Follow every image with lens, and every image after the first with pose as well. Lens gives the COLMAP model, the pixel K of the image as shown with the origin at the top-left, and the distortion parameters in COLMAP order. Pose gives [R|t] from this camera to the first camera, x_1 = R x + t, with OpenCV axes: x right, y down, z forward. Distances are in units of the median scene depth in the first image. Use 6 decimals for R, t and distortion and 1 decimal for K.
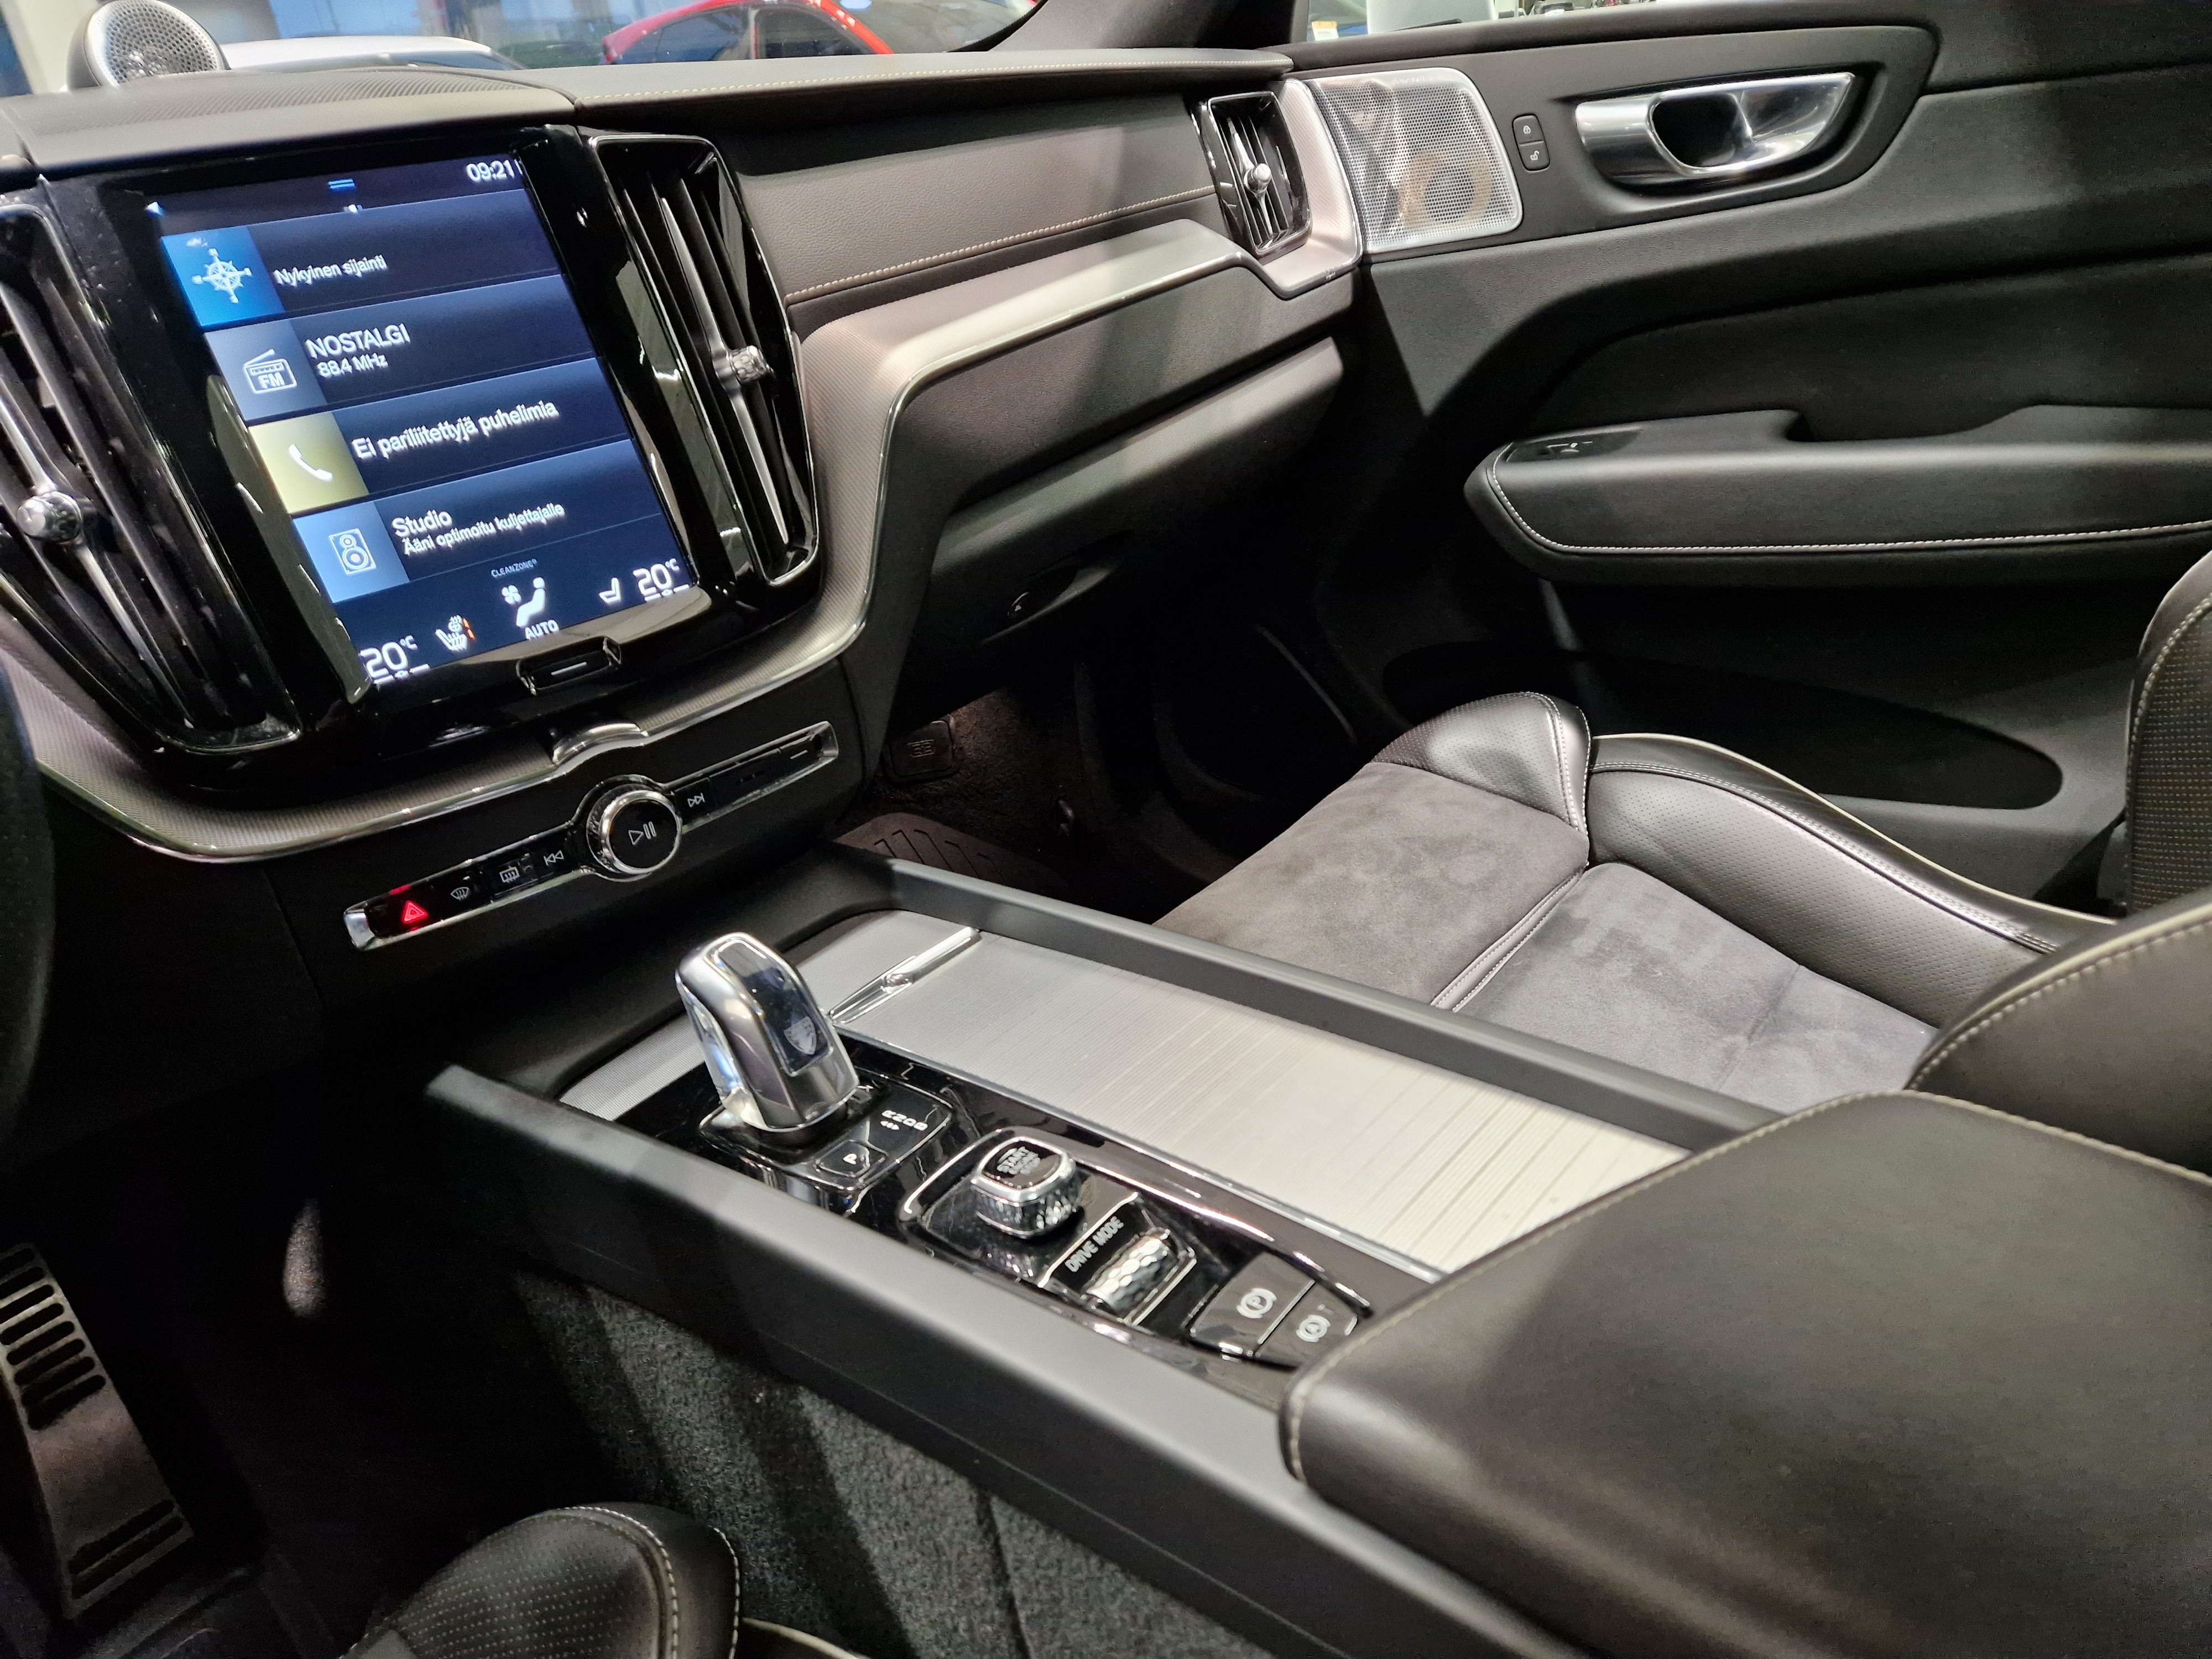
lens RADIAL K [[1513.2, 0, 1124.5], [0, 1513.2, 849.6], [0, 0, 1]] dist [0.069697, -0.056127]
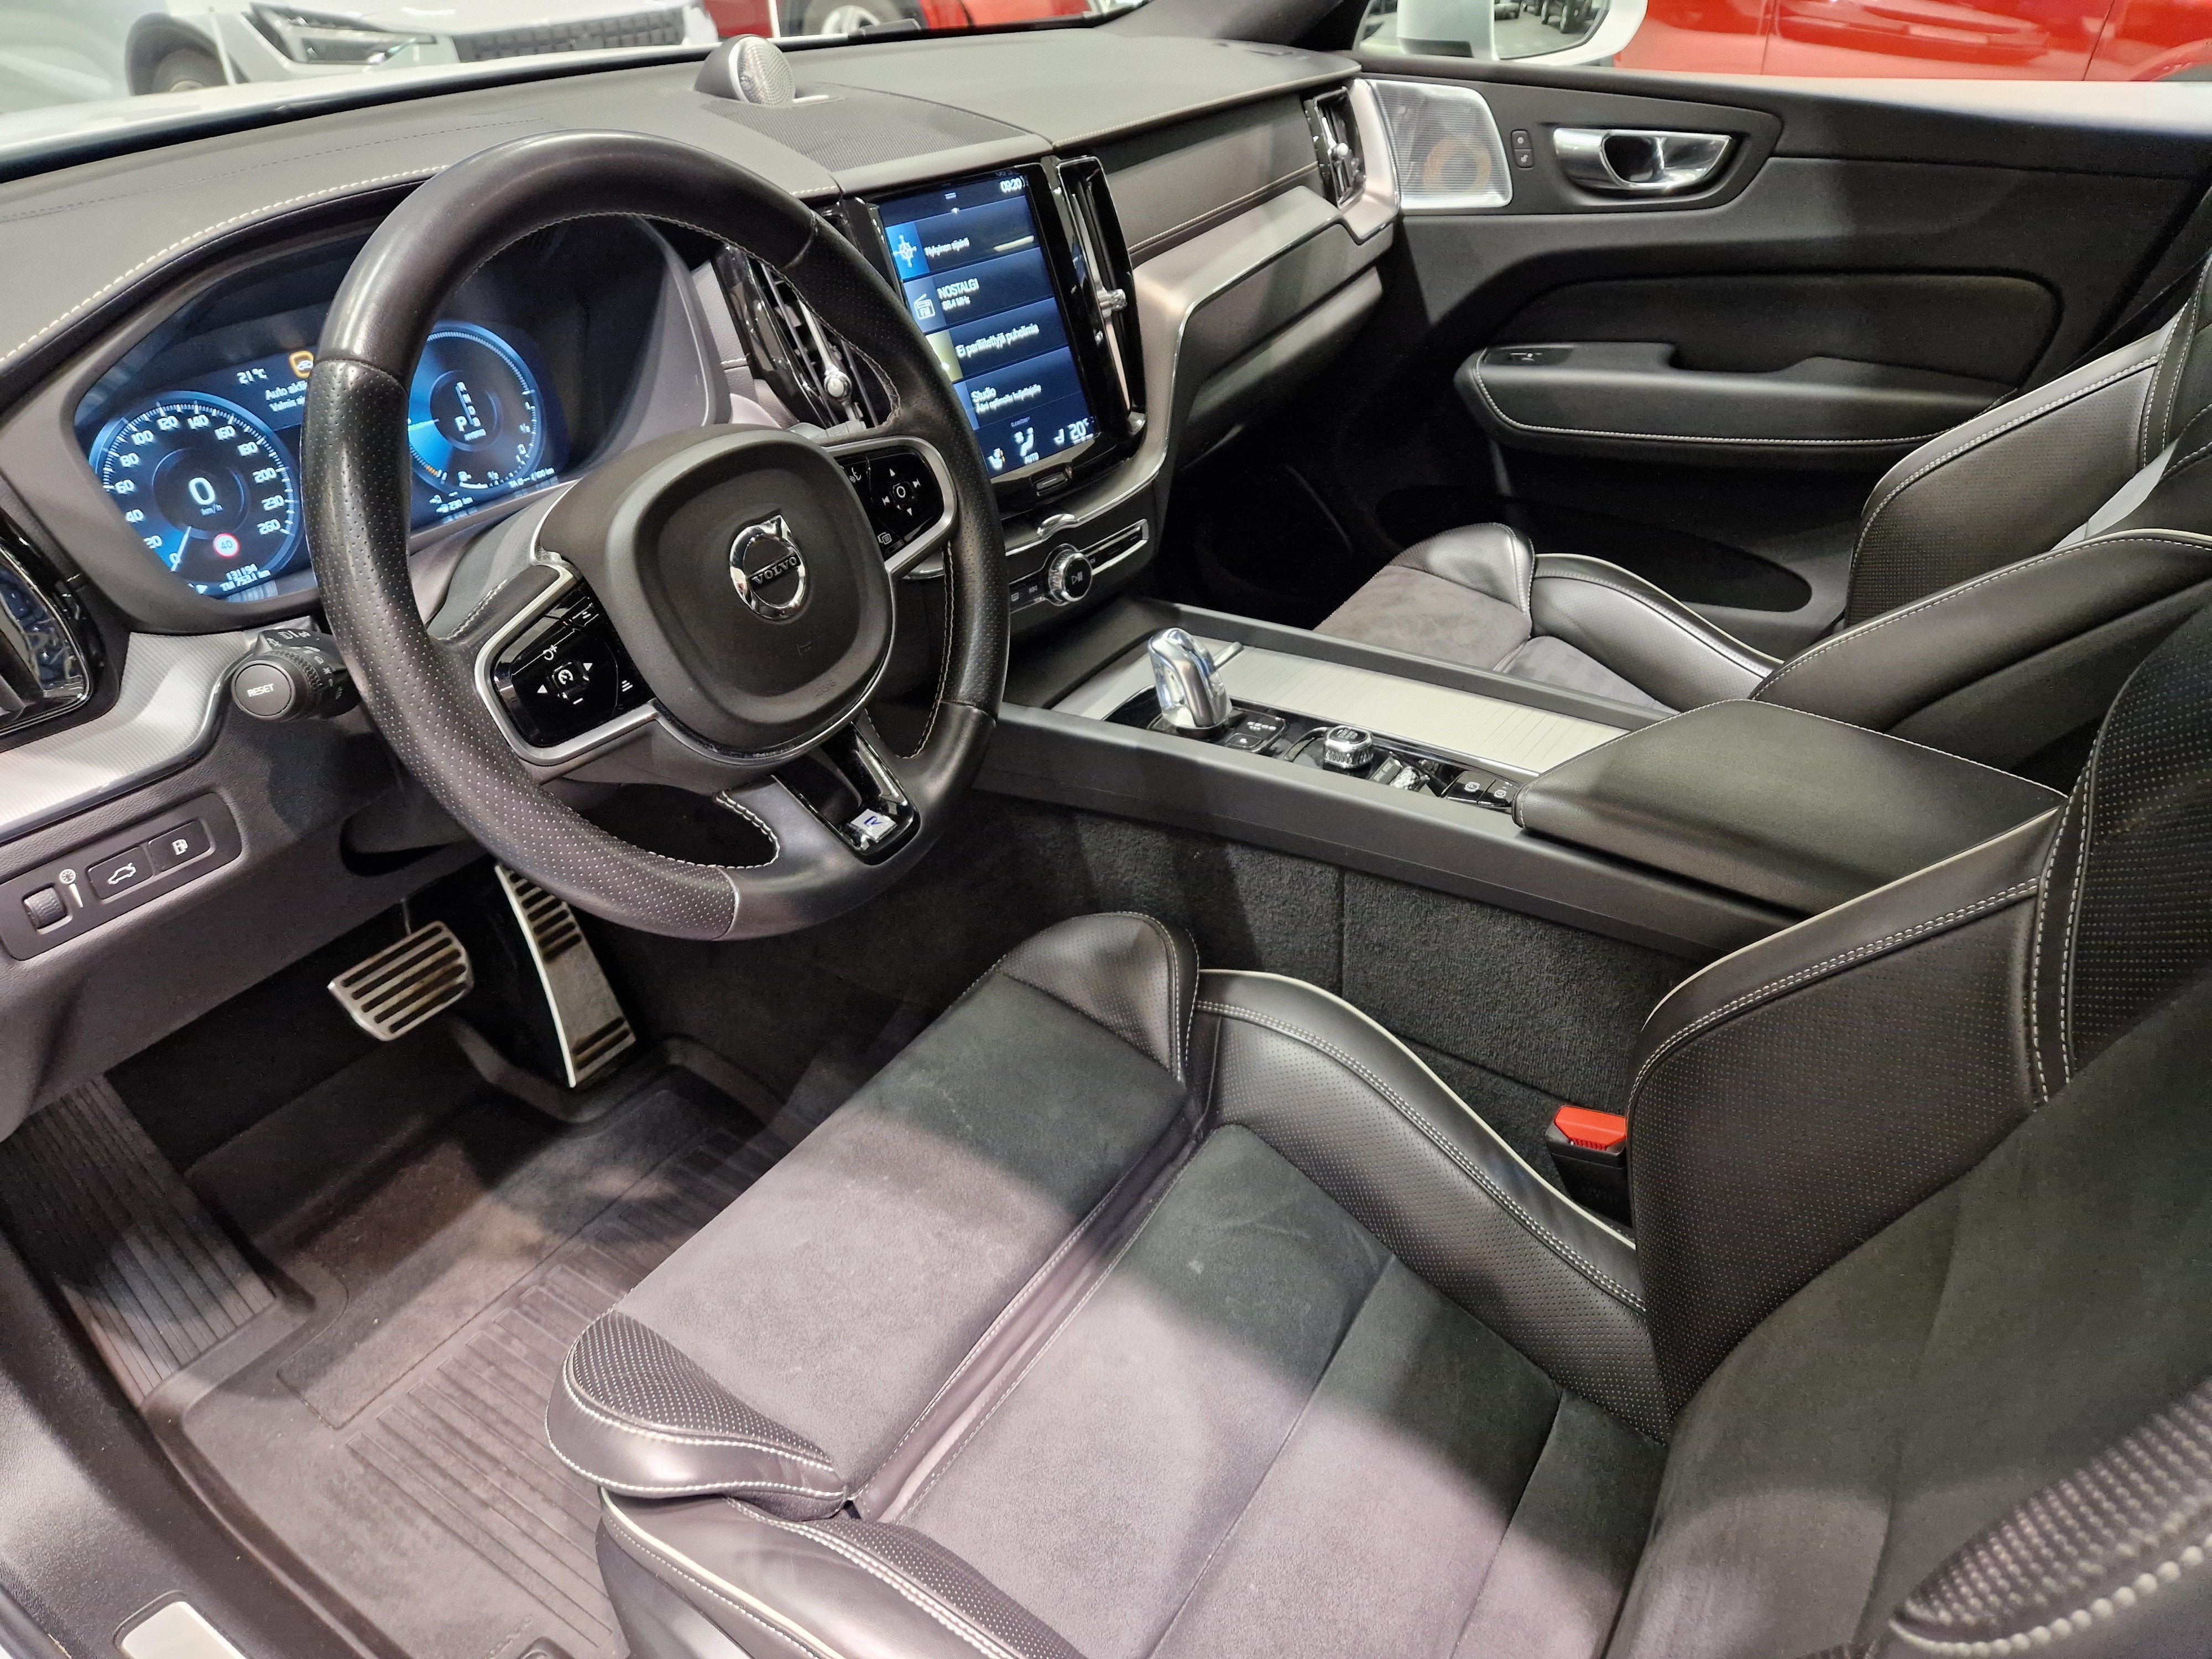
lens RADIAL K [[1513.2, 0, 1140.7], [0, 1513.2, 845.1], [0, 0, 1]] dist [0.069697, -0.056127]
pose [[0.988636, 0.019200, 0.149100, -0.453572], [-0.035614, 0.993490, 0.108214, 0.095253], [-0.146052, -0.112294, 0.982883, -0.714710]]
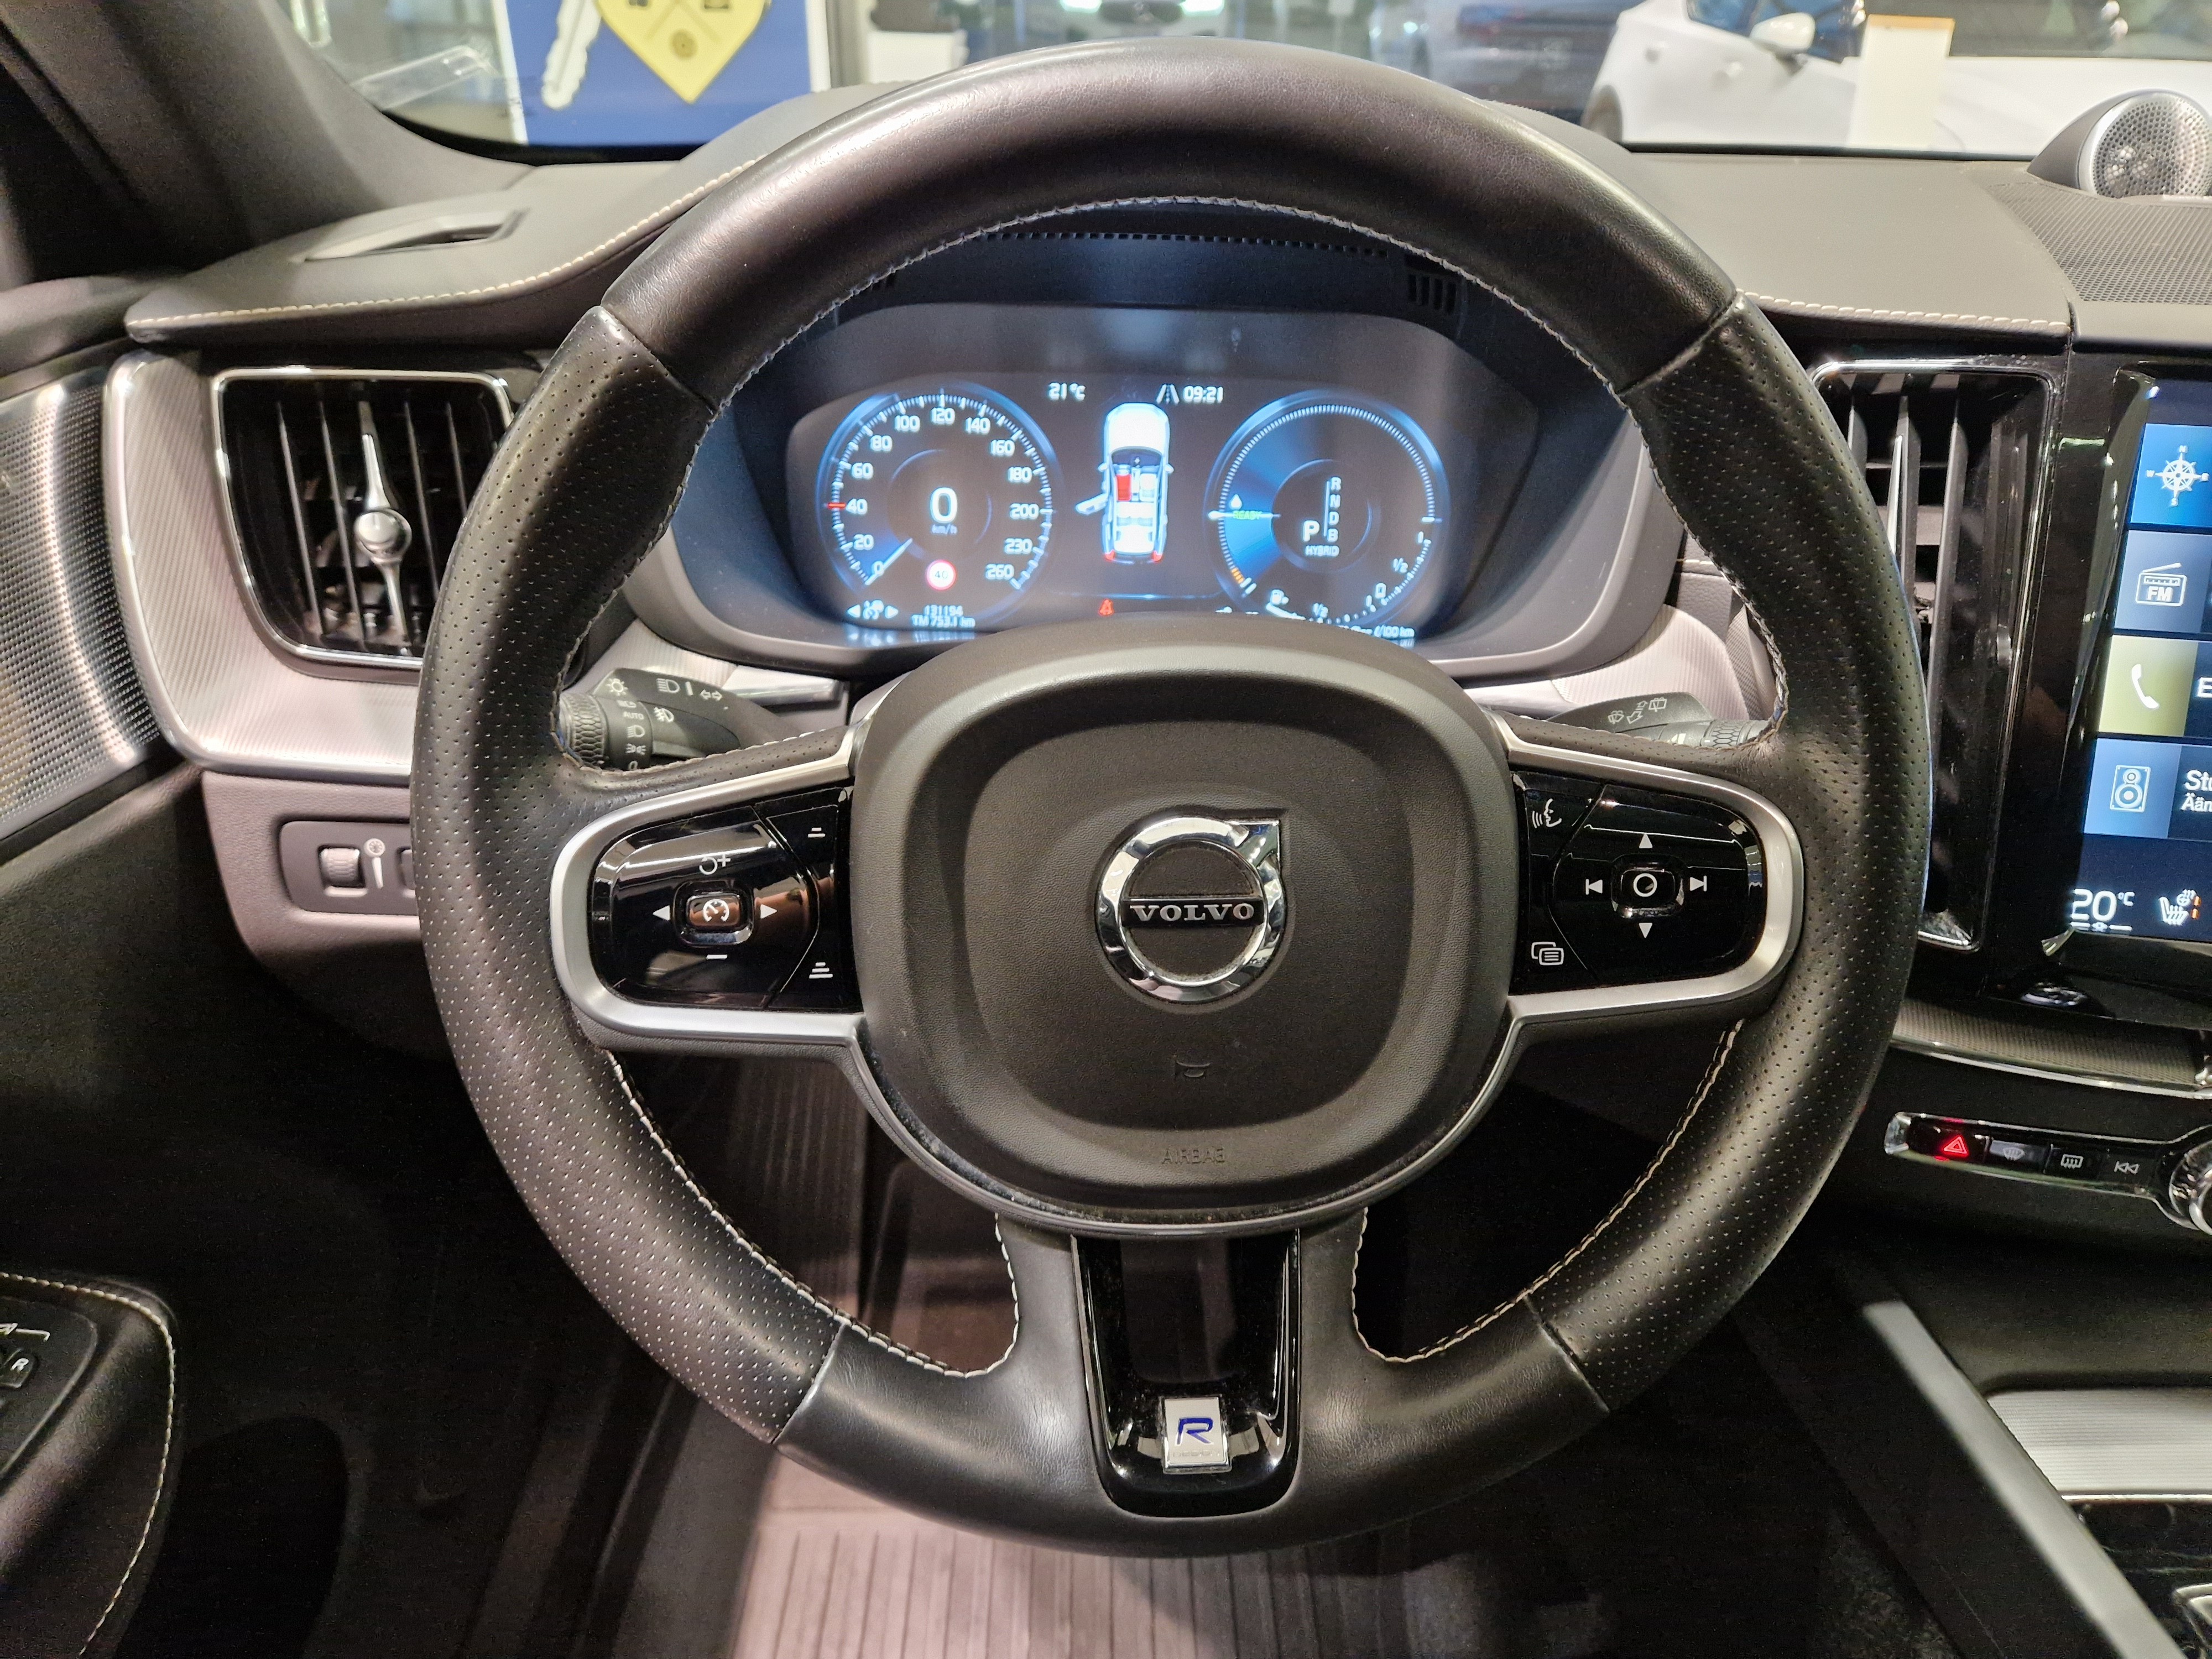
lens RADIAL K [[1513.2, 0, 1097.8], [0, 1513.2, 832.3], [0, 0, 1]] dist [0.069697, -0.056127]
pose [[0.638298, 0.474463, -0.606185, -0.271778], [-0.434769, 0.872045, 0.224751, -0.092746], [0.635257, 0.120093, 0.762906, -0.062098]]
